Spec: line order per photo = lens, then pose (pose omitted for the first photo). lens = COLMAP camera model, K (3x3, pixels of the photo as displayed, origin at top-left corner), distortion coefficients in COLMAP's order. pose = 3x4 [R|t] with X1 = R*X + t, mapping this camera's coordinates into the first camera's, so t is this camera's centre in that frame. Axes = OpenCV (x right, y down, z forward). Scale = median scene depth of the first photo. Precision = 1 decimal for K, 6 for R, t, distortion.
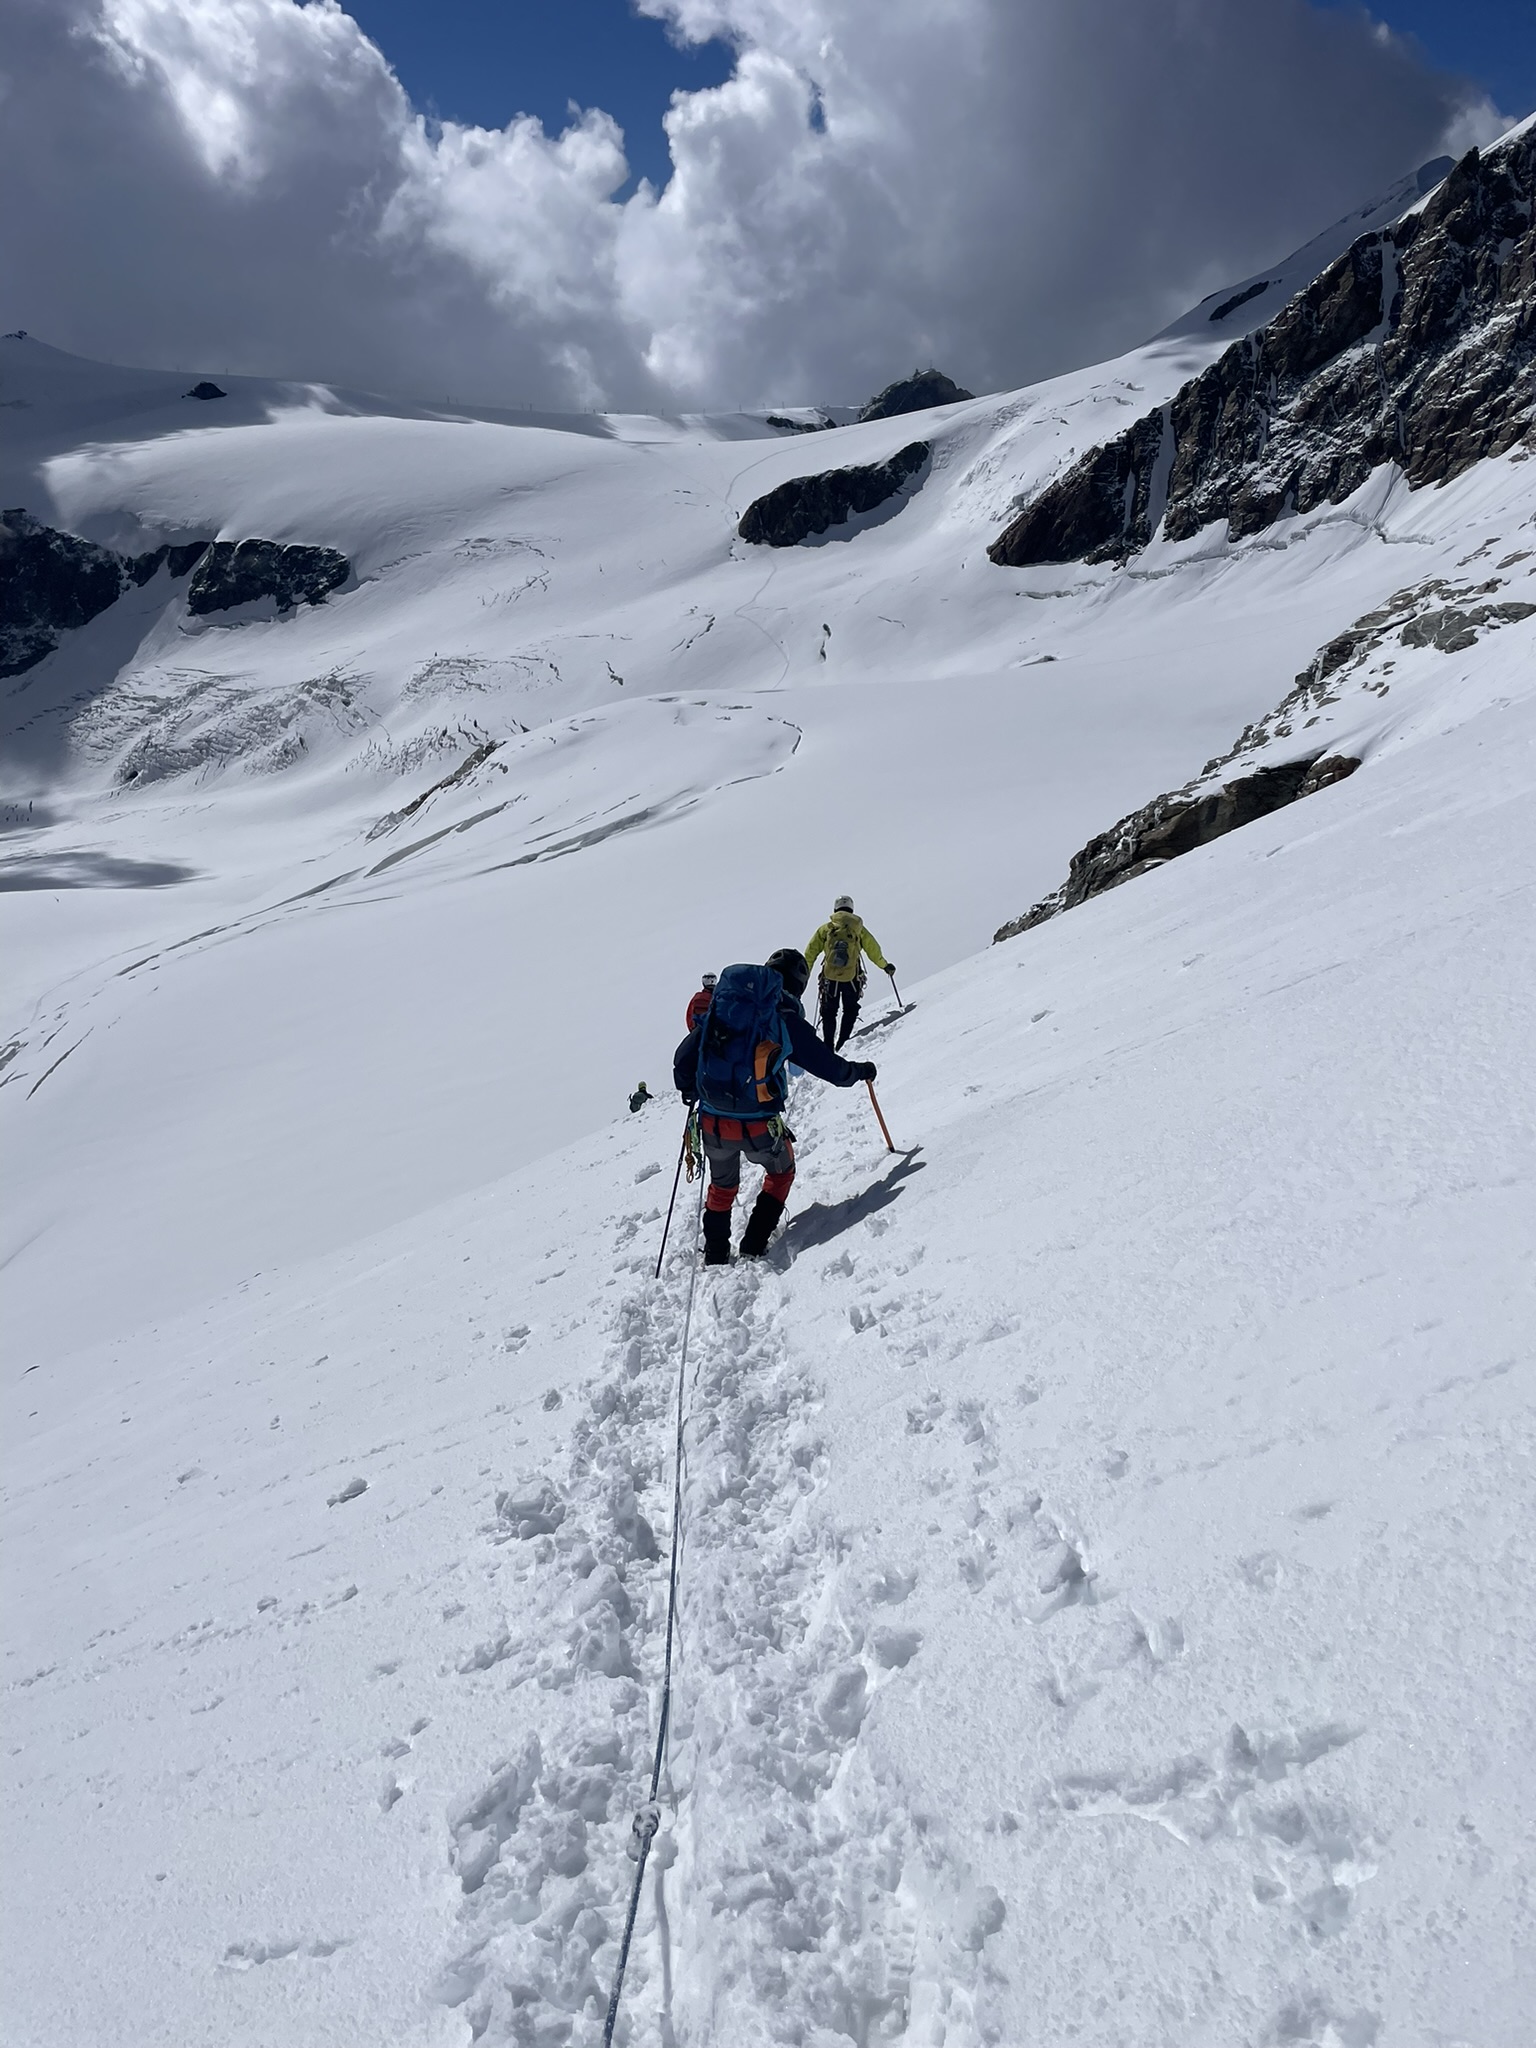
lens RADIAL K [[1411.5, 0, 768.0], [0, 1411.5, 1024.0], [0, 0, 1]] dist [0.080506, -0.090366]
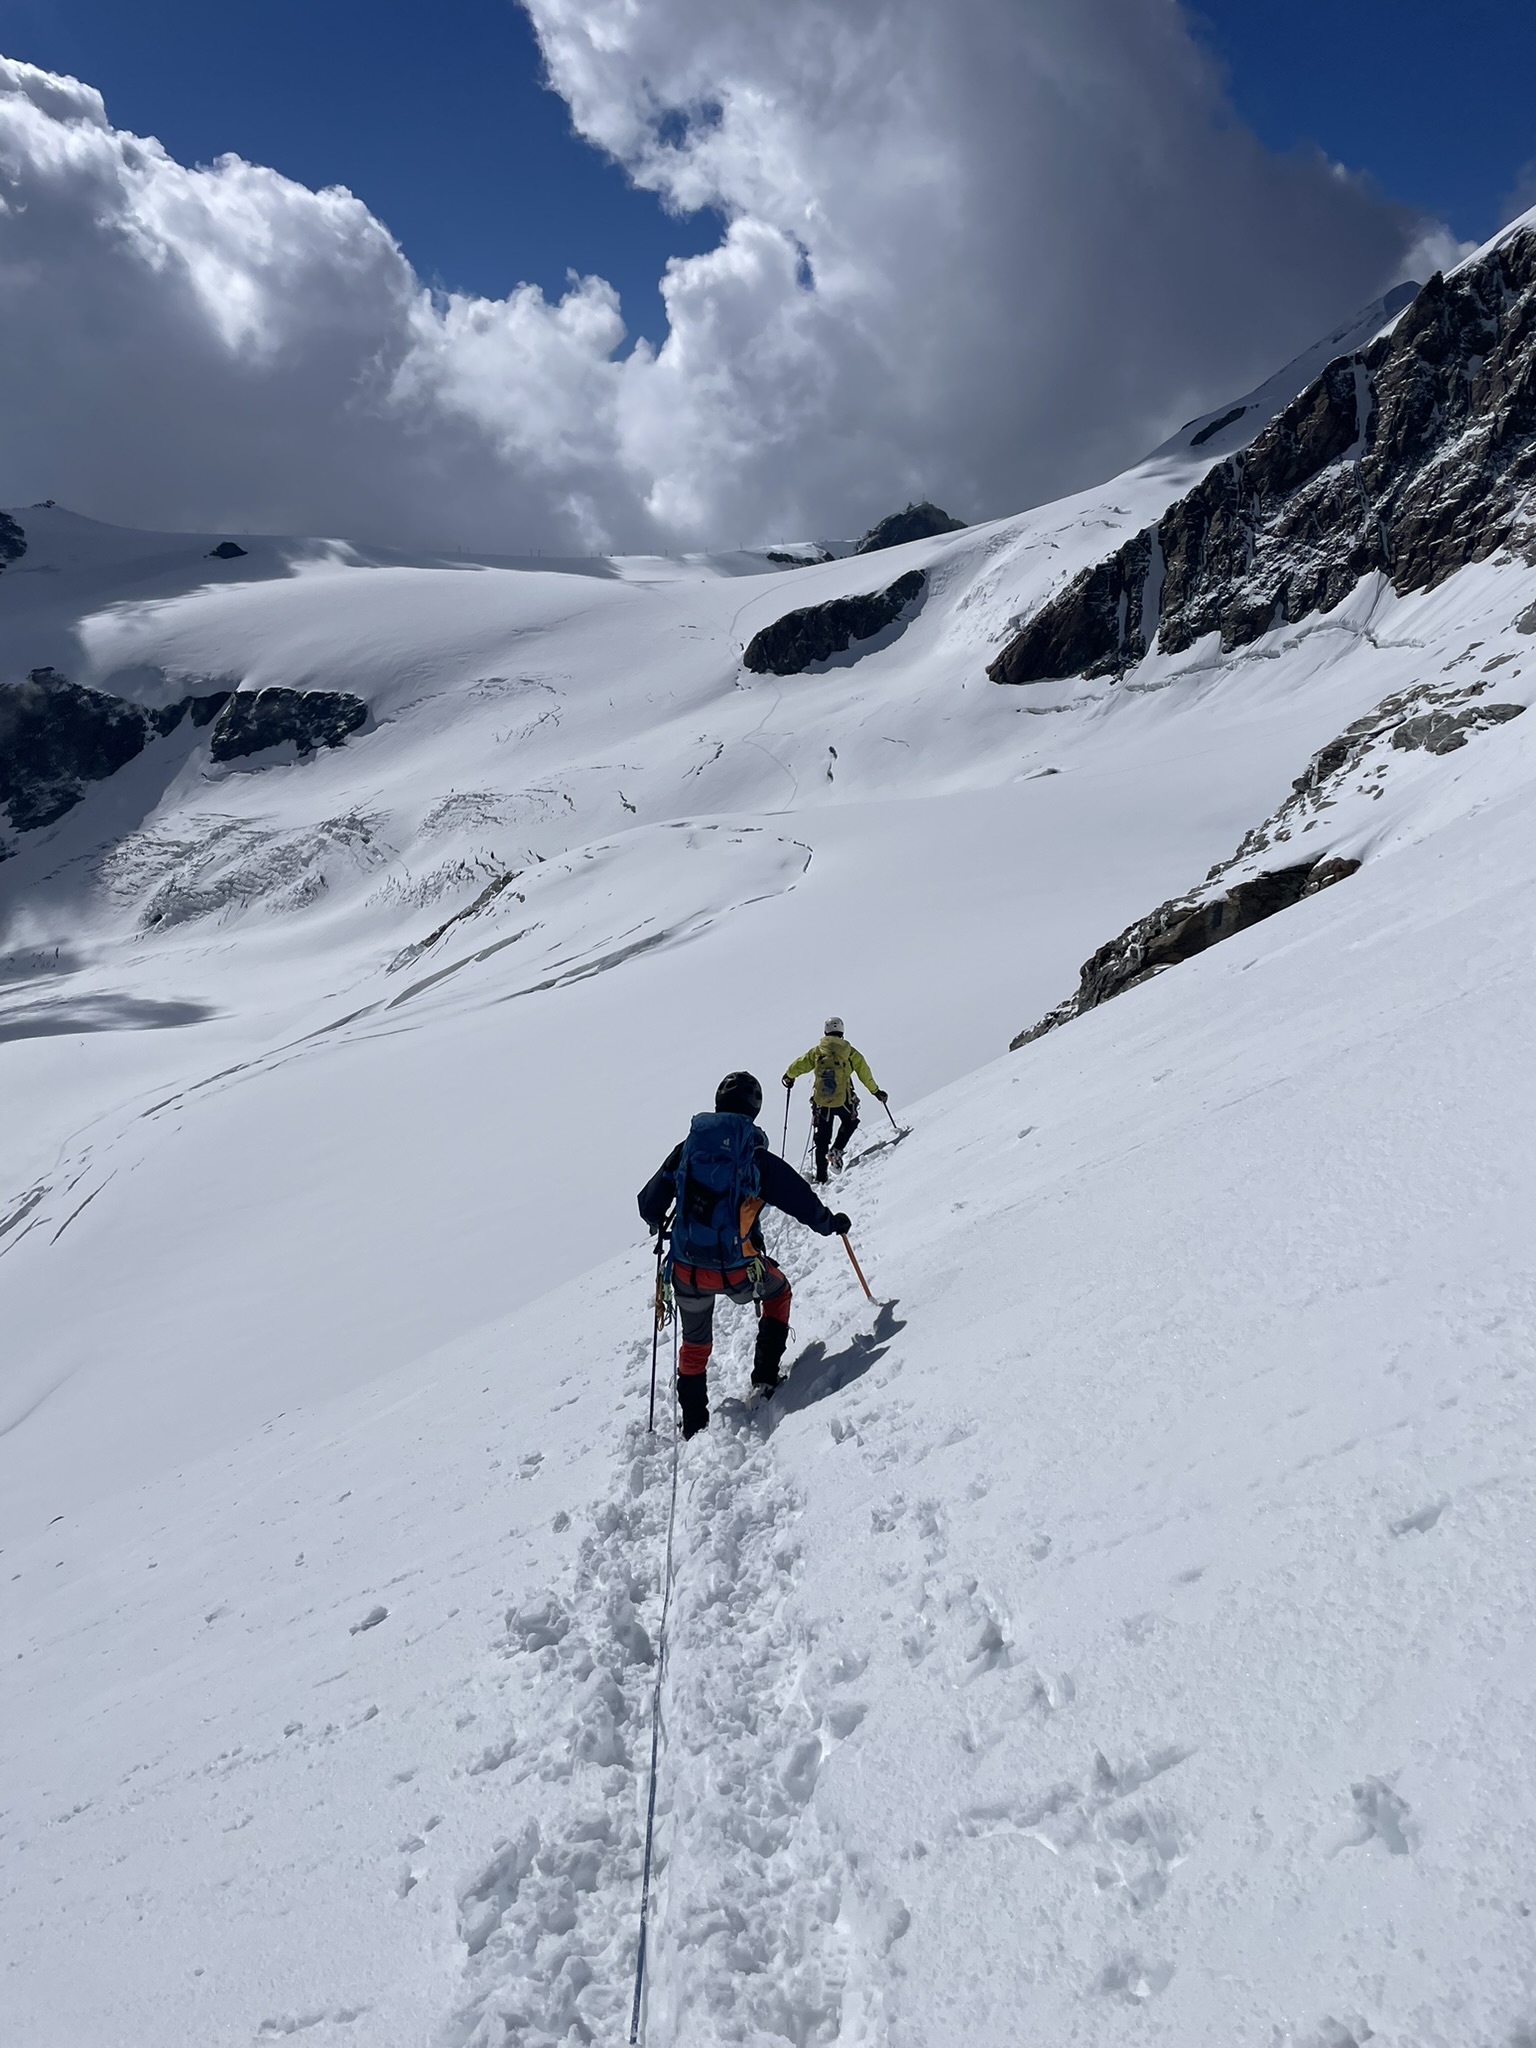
lens RADIAL K [[1411.5, 0, 768.0], [0, 1411.5, 1024.0], [0, 0, 1]] dist [0.080506, -0.090366]
pose [[0.999226, -0.037353, -0.012313, 0.047842], [0.036208, 0.995904, -0.082856, -0.015070], [0.015358, 0.082346, 0.996485, -0.134347]]
